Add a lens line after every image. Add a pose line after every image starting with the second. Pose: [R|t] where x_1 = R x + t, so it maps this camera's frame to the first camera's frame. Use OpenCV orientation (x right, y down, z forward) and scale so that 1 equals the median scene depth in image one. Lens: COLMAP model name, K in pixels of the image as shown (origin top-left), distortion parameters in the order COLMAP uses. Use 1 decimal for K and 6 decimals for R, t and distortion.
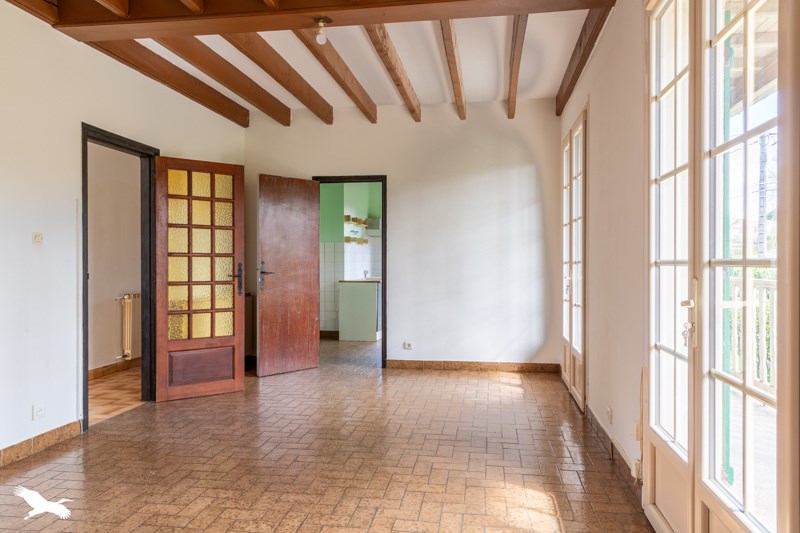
lens RADIAL K [[544.2, 0, 400.0], [0, 544.2, 266.5], [0, 0, 1]] dist [0.000220, 0.000365]
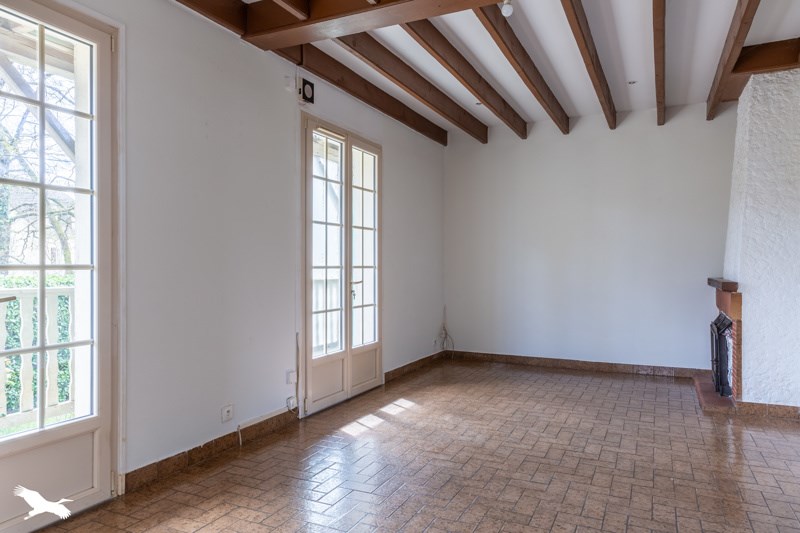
lens RADIAL K [[544.2, 0, 400.0], [0, 544.2, 266.5], [0, 0, 1]] dist [0.000220, 0.000365]
pose [[-0.961267, -0.001087, 0.275617, -0.257300], [0.001397, 0.999960, 0.008815, -0.022347], [-0.275615, 0.008858, -0.961227, 2.199857]]
